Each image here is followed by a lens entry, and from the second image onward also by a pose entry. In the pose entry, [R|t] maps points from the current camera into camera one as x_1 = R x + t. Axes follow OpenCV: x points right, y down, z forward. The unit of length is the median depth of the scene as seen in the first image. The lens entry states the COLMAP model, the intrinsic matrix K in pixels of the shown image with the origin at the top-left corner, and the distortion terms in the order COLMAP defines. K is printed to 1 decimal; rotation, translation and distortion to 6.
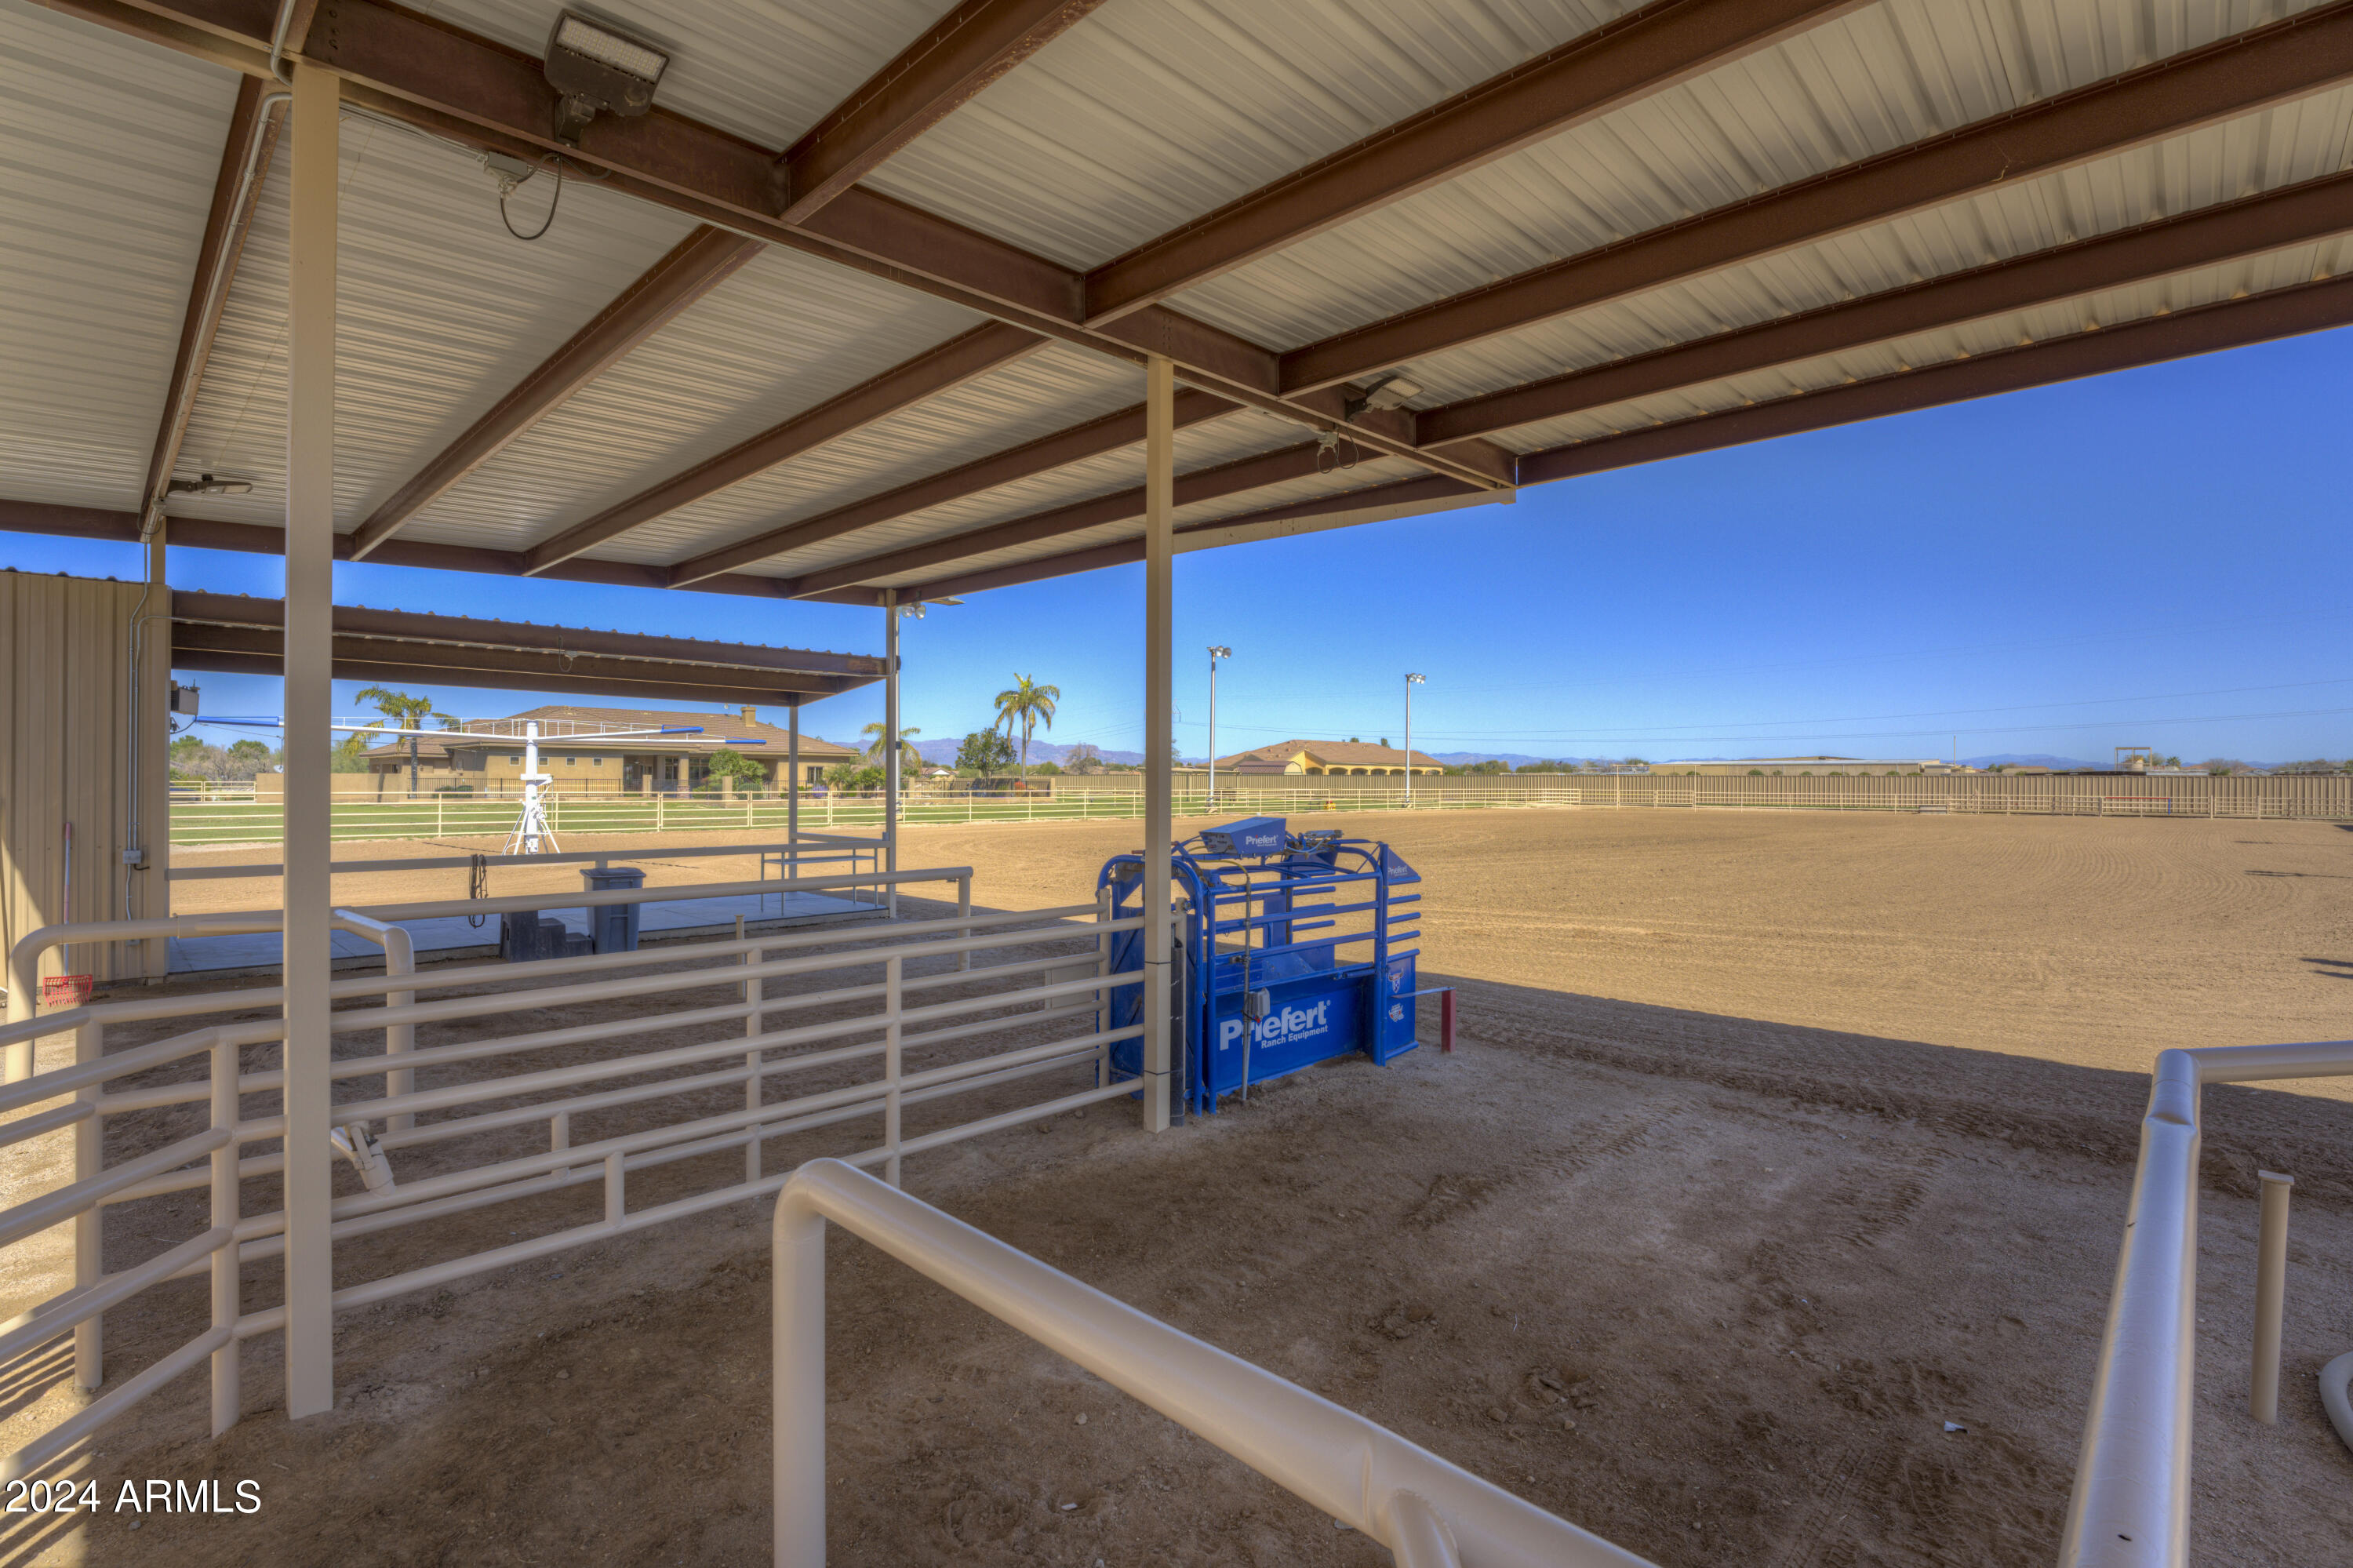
lens RADIAL K [[1071.3, 0, 1176.5], [0, 1071.3, 784.0], [0, 0, 1]] dist [-0.018547, 0.000008]
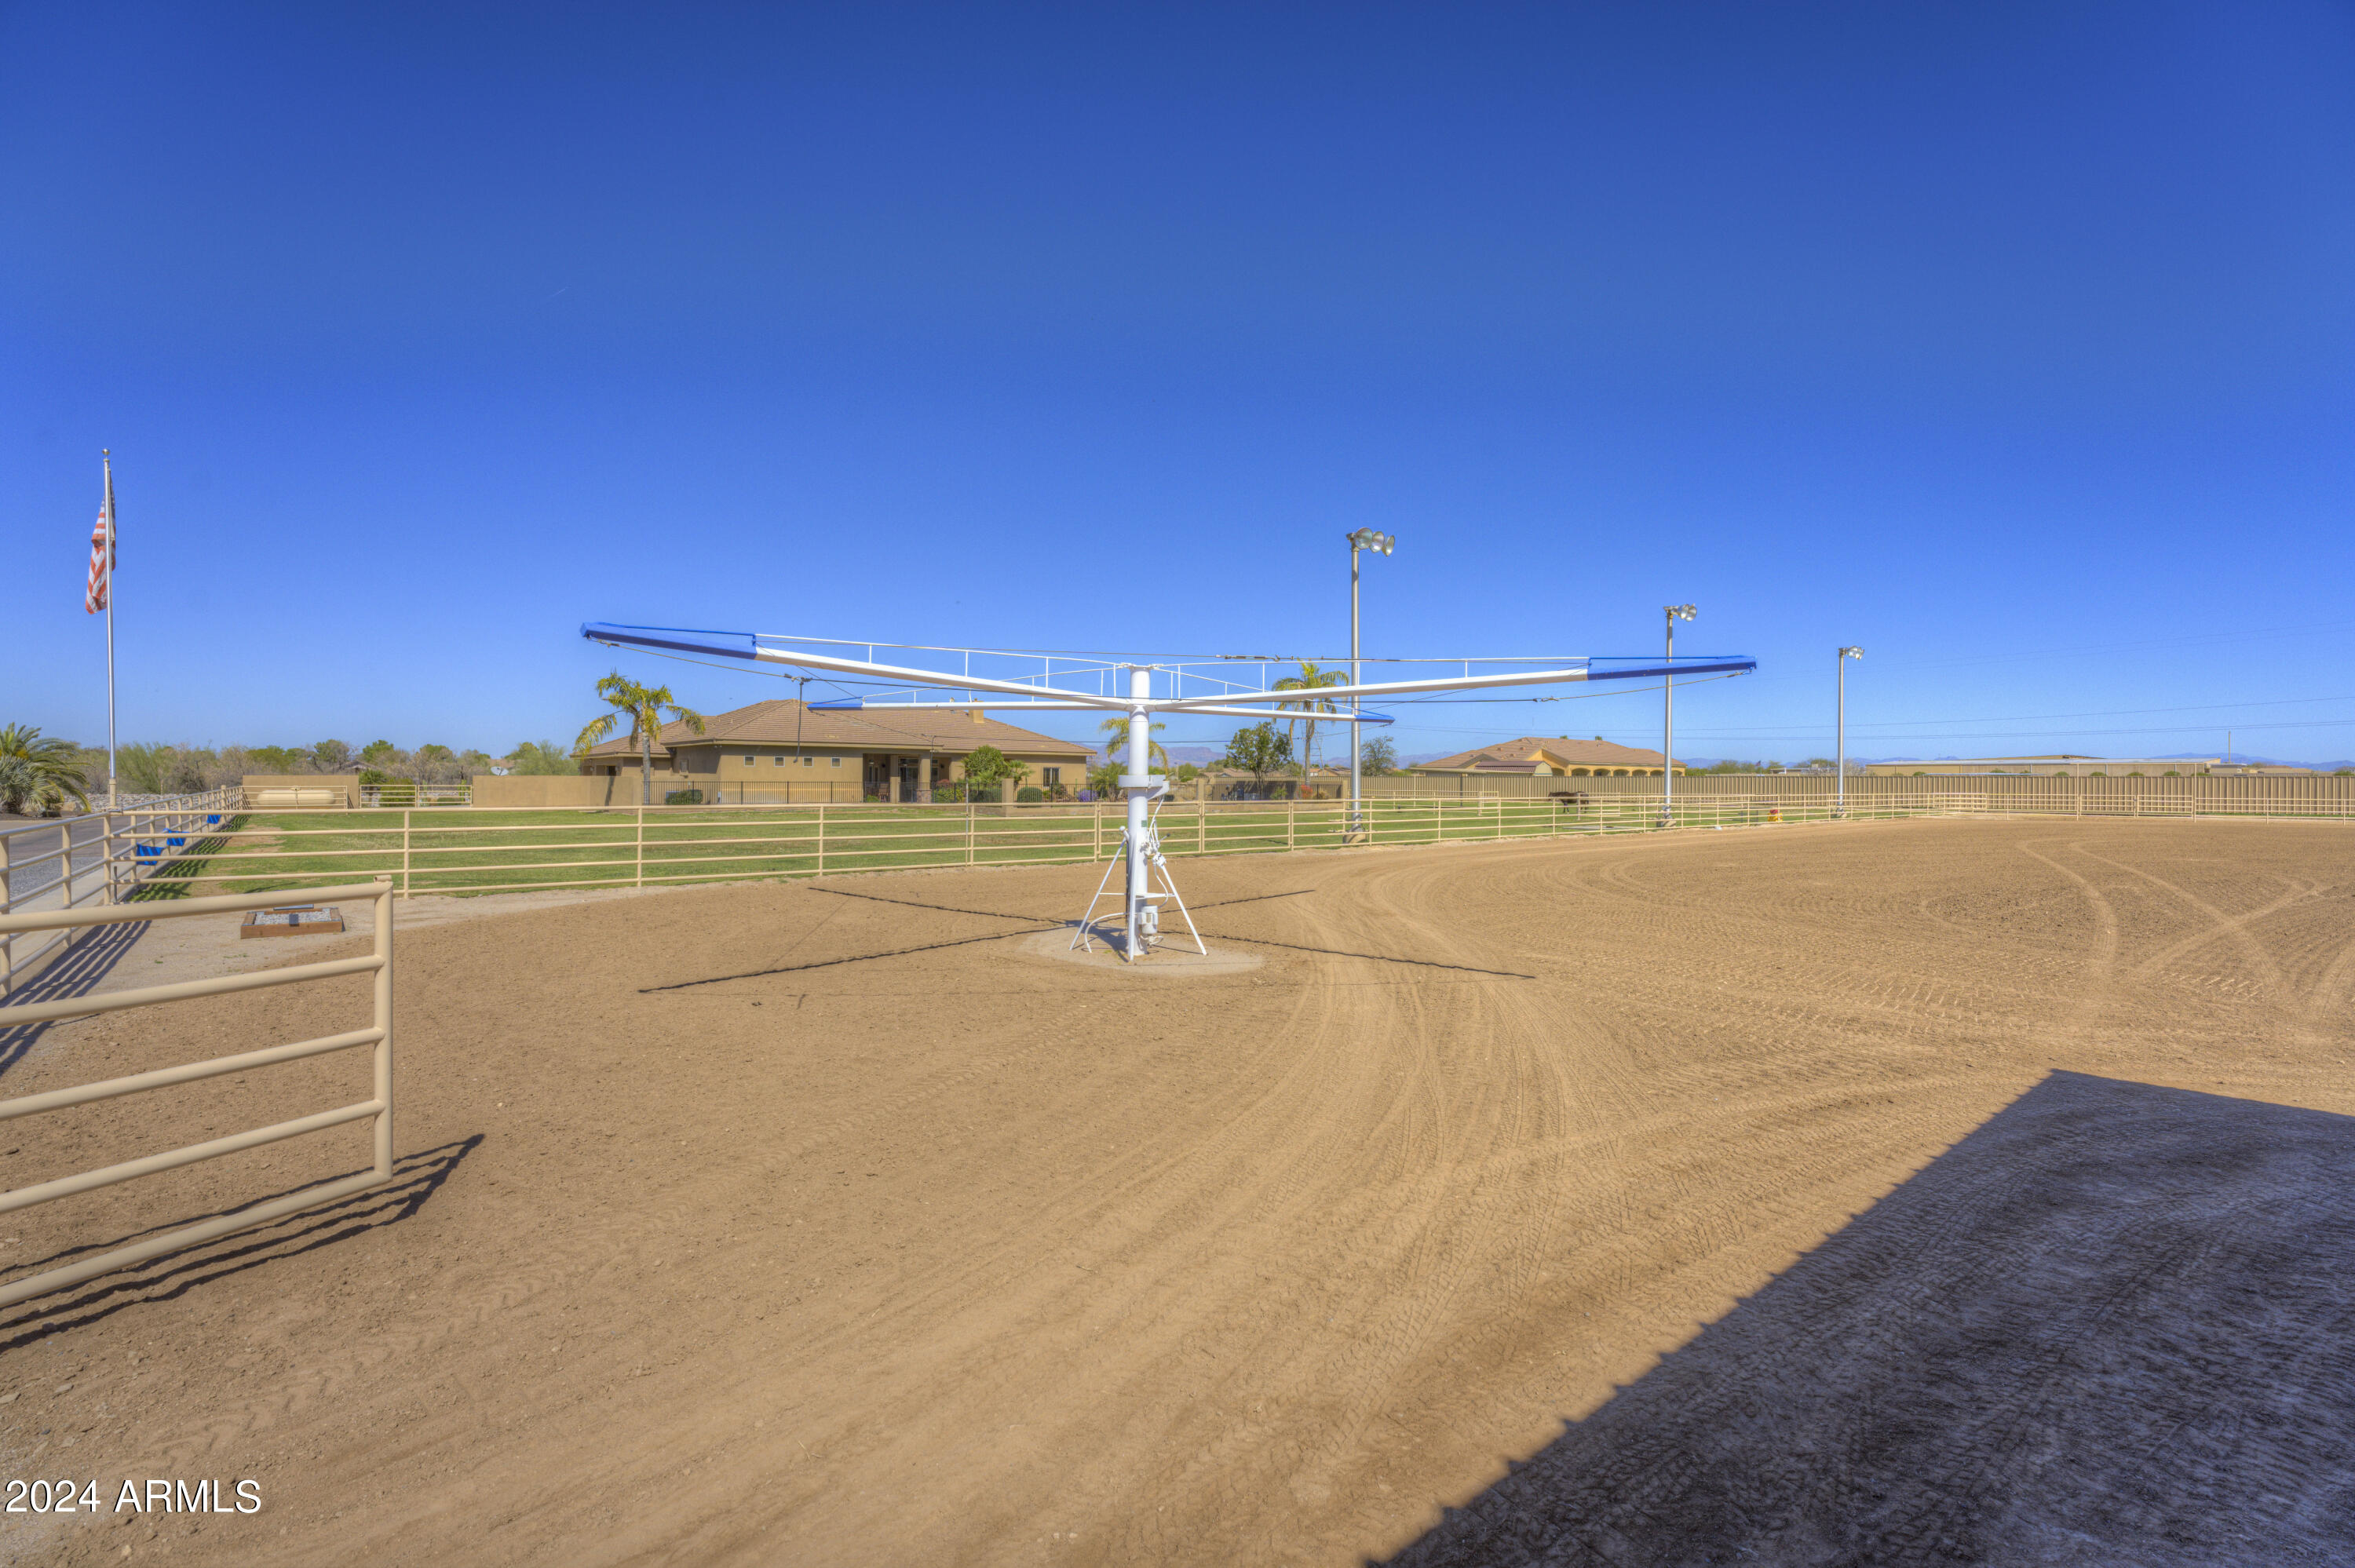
lens RADIAL K [[1072.0, 0, 1177.5], [0, 1072.0, 784.0], [0, 0, 1]] dist [-0.018547, 0.000008]
pose [[0.994084, -0.000698, -0.108612, -0.166394], [0.000519, 0.999998, -0.001672, -0.001306], [0.108613, 0.001606, 0.994083, 0.157879]]
